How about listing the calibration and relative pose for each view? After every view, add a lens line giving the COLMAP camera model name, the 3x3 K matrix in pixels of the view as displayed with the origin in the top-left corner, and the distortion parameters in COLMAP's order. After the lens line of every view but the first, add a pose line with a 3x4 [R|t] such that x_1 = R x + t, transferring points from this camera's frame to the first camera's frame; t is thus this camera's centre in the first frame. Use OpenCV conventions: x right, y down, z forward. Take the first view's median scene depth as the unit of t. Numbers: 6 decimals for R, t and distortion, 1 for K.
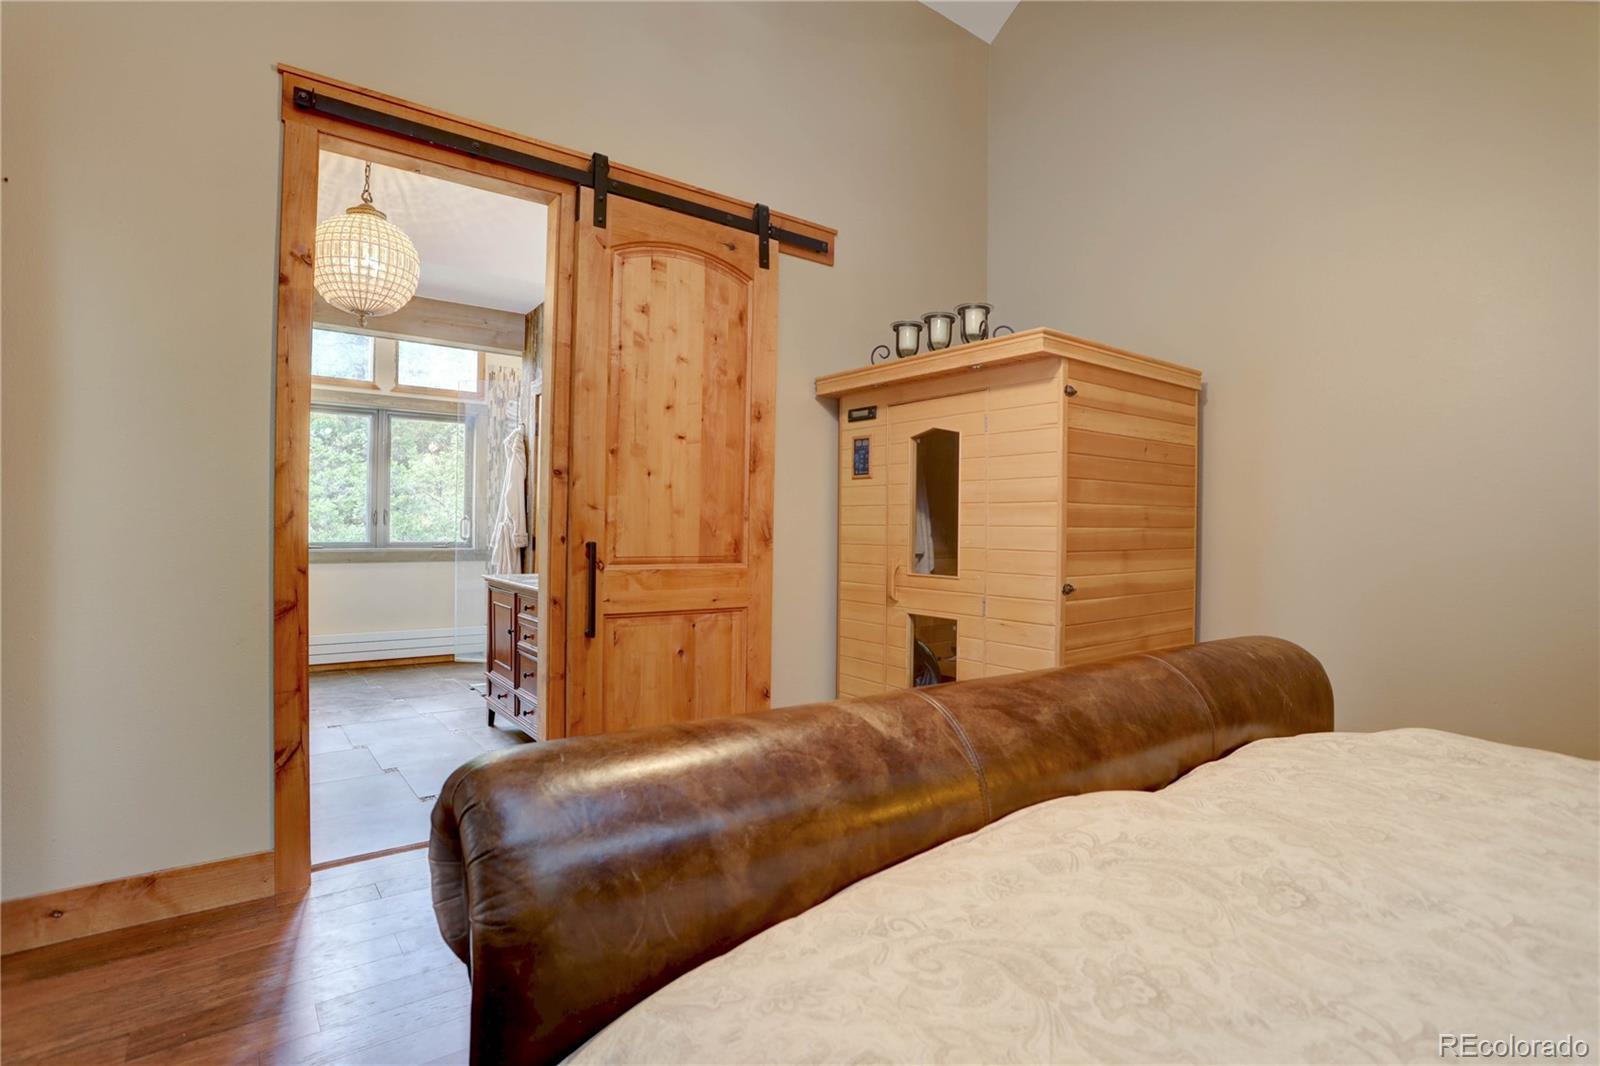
lens RADIAL K [[814.8, 0, 759.2], [0, 814.8, 525.1], [0, 0, 1]] dist [-0.022648, 0.000735]
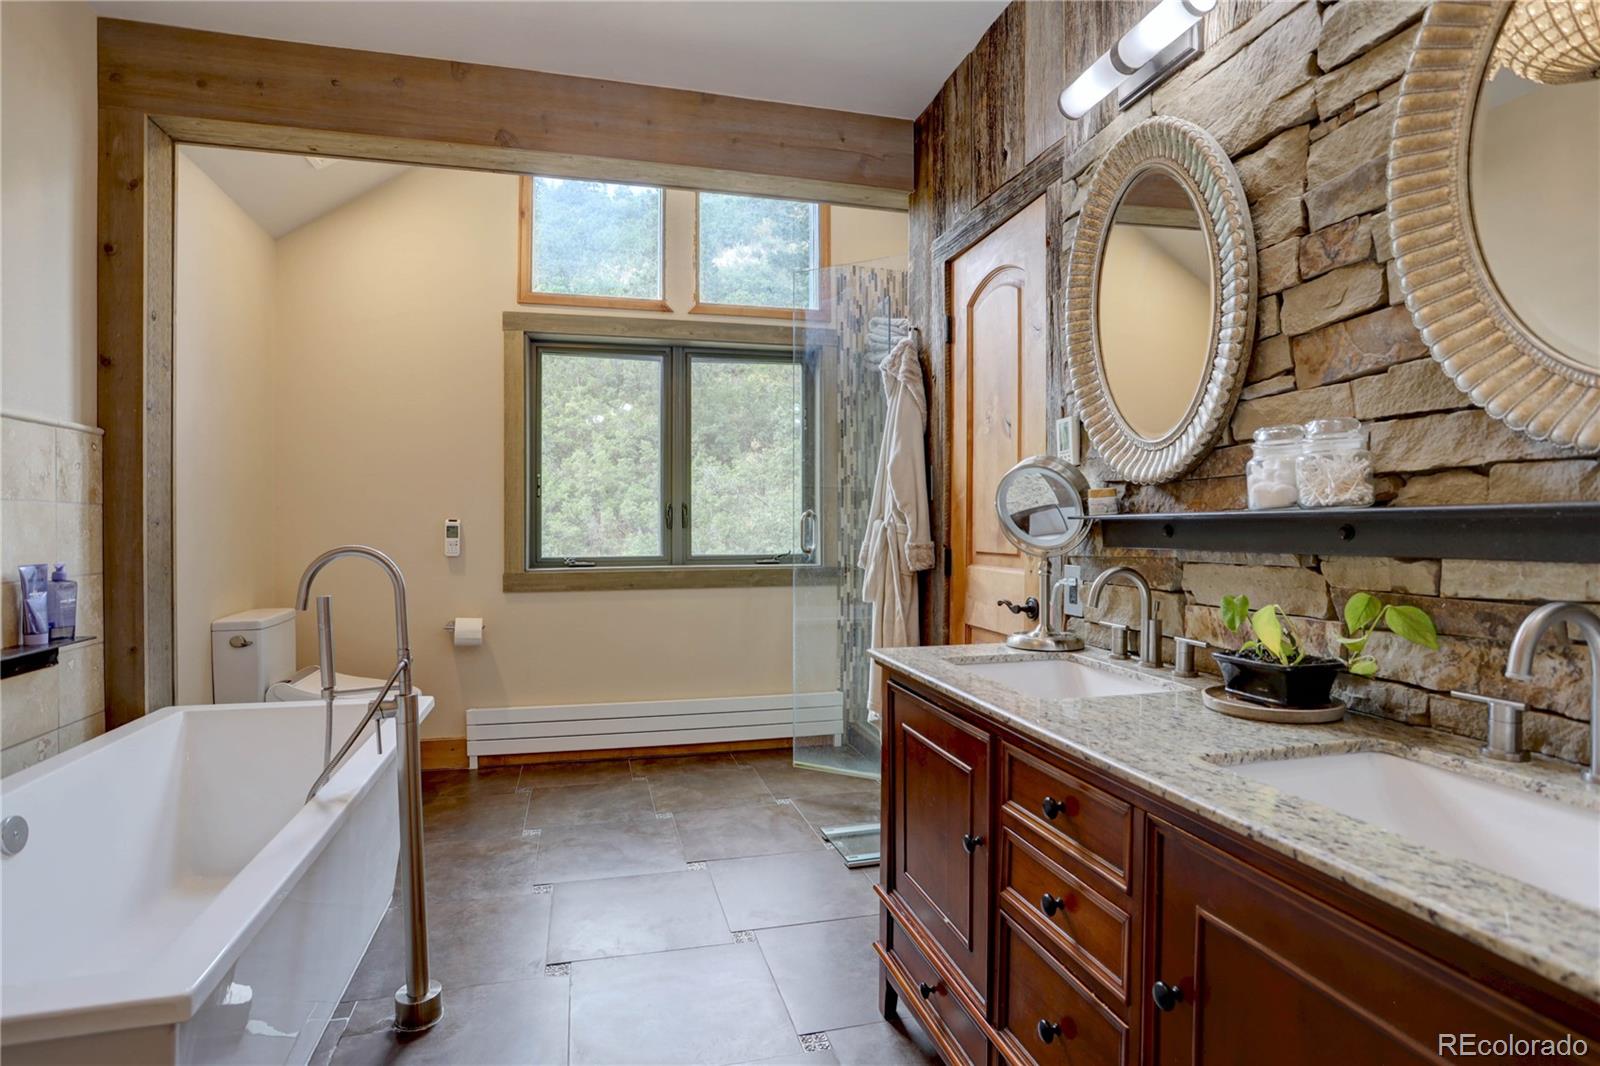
lens RADIAL K [[814.8, 0, 797.3], [0, 814.8, 531.6], [0, 0, 1]] dist [-0.022648, 0.000735]
pose [[0.945081, -0.011311, -0.326640, -0.170876], [0.014248, 0.999877, 0.006599, -0.000513], [0.326525, -0.010890, 0.945126, 0.428654]]
